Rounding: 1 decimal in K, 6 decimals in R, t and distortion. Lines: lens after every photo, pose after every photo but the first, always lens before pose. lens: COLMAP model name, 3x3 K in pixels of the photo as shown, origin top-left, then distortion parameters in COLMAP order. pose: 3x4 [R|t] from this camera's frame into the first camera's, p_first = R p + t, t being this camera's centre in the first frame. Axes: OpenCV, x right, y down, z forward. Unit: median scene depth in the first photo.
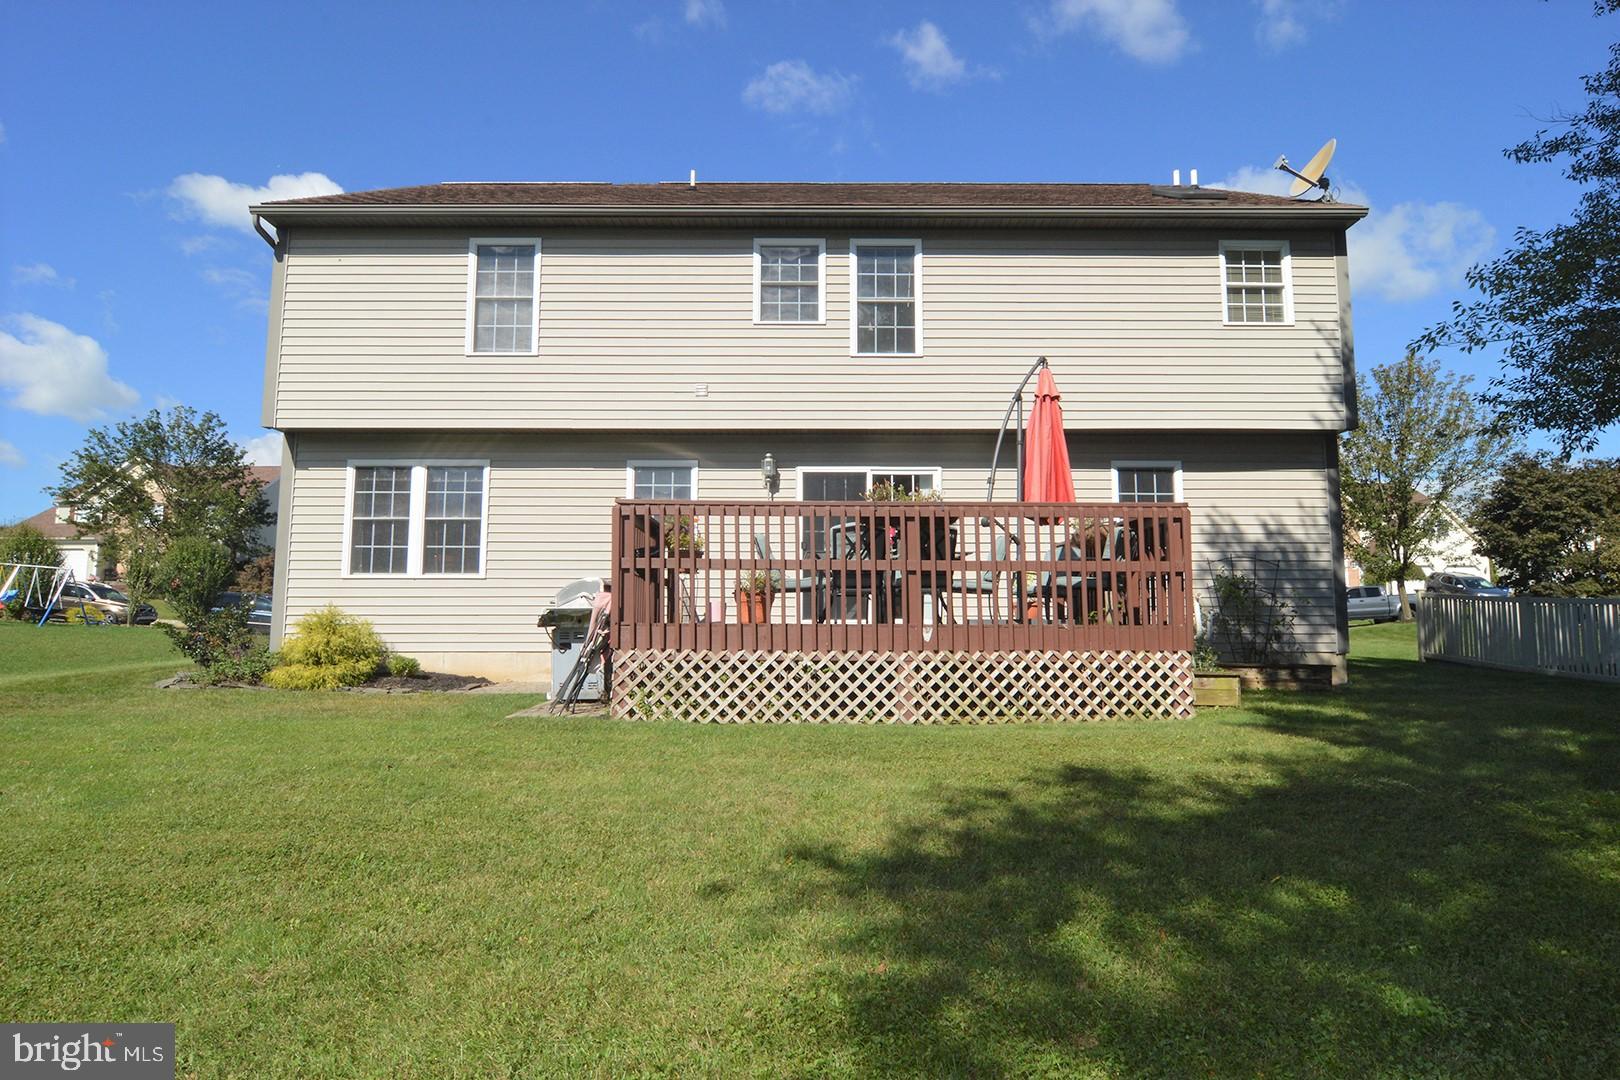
lens RADIAL K [[823.2, 0, 808.5], [0, 823.2, 571.0], [0, 0, 1]] dist [-0.015033, -0.000924]
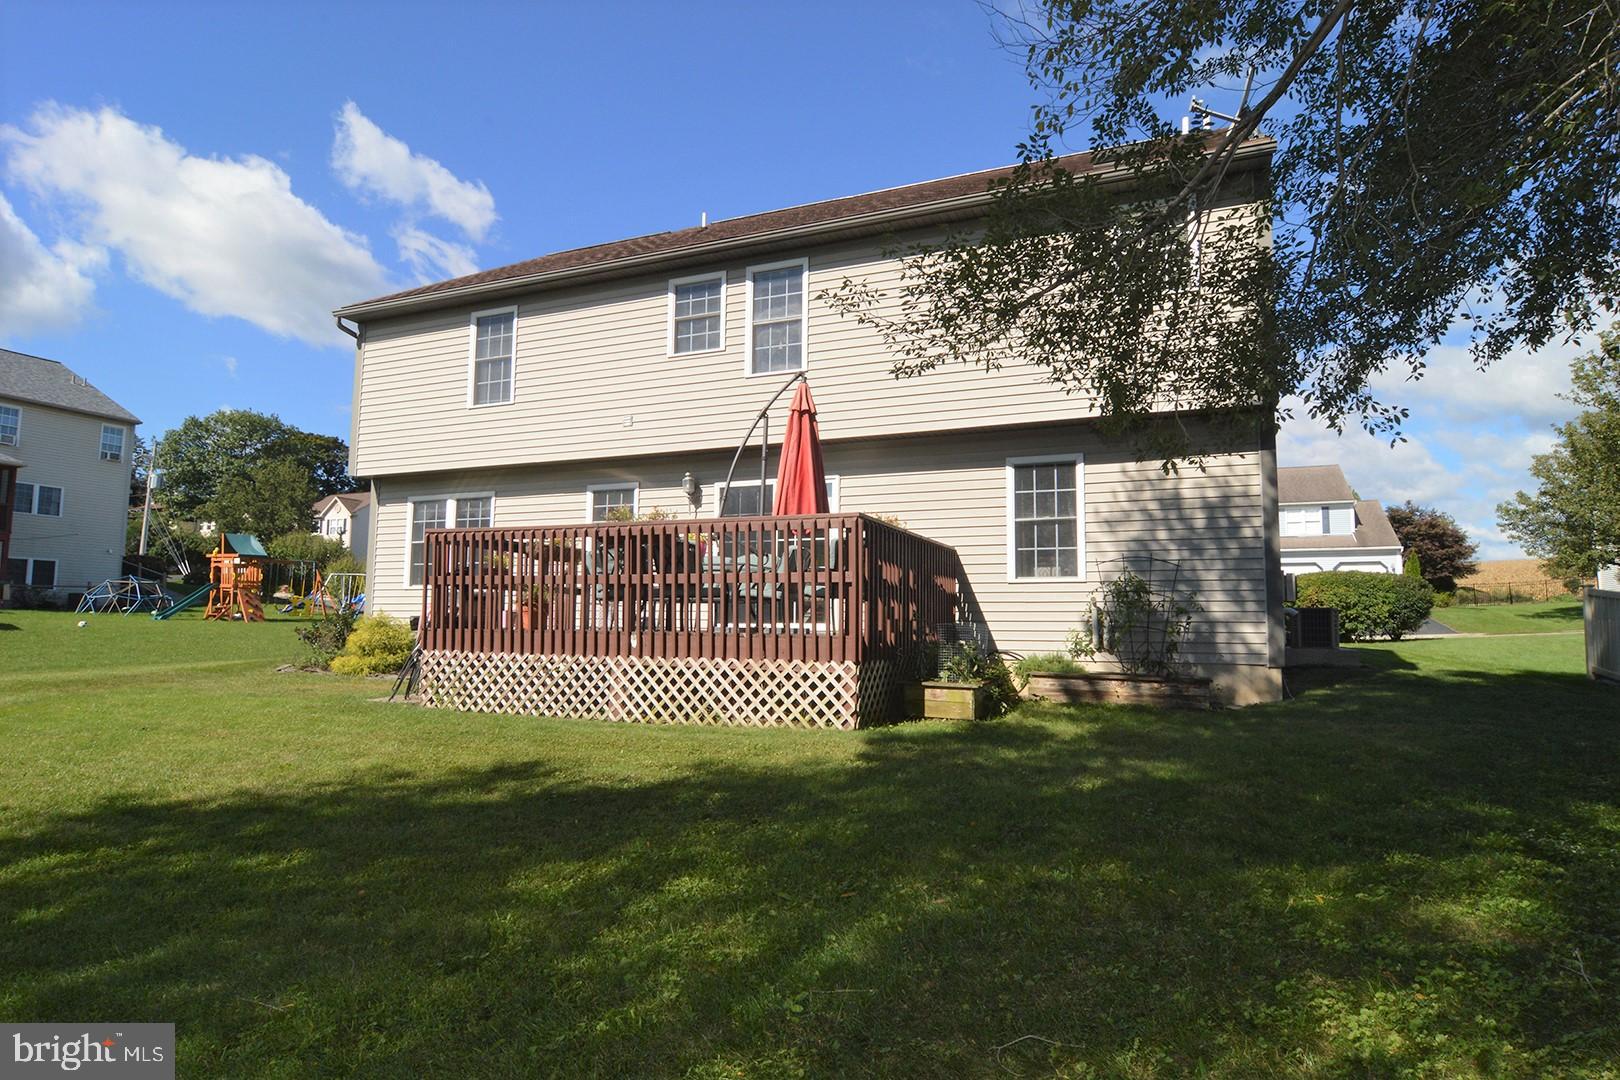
lens RADIAL K [[865.9, 0, 810.0], [0, 865.9, 540.0], [0, 0, 1]] dist [0.000613, 0.000119]
pose [[0.922105, -0.031077, -0.385689, 0.545267], [0.015712, 0.998955, -0.042926, -0.002277], [0.386620, 0.033522, 0.921630, 0.009156]]
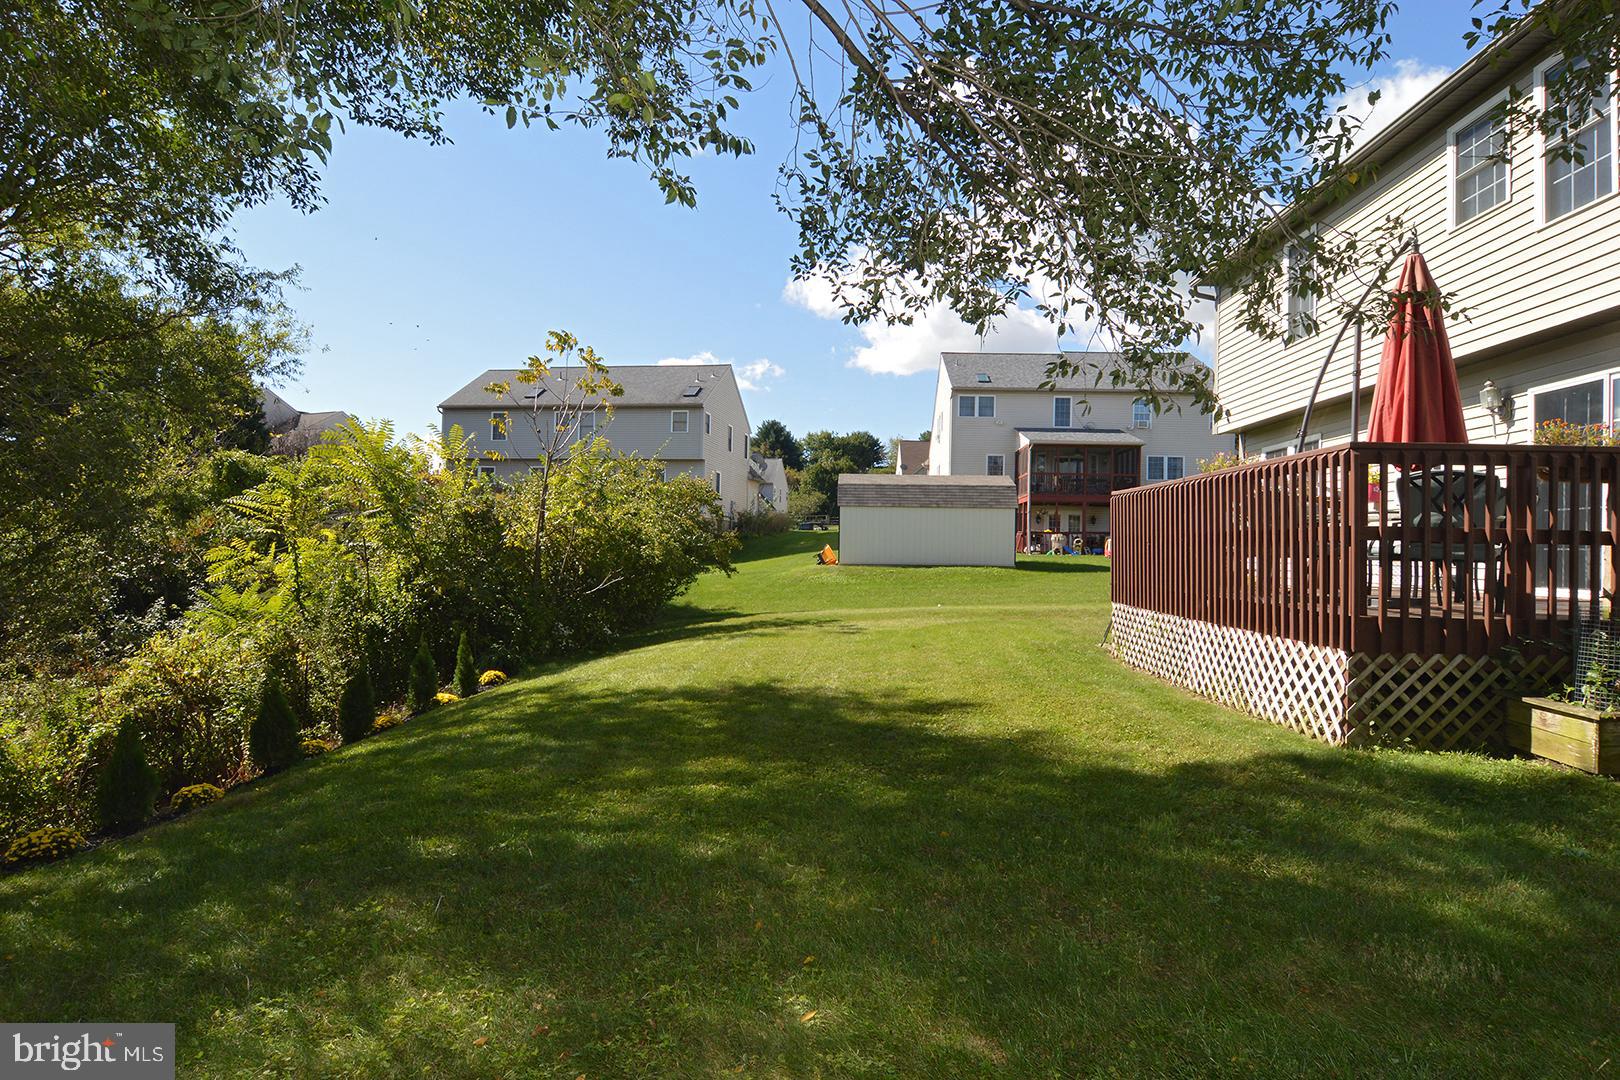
lens RADIAL K [[865.7, 0, 810.0], [0, 865.7, 540.0], [0, 0, 1]] dist [-0.044099, -0.000336]
pose [[-0.047421, -0.013518, -0.998784, 0.801914], [0.041391, 0.999023, -0.015486, -0.003091], [0.998017, -0.042075, -0.046815, 0.374263]]
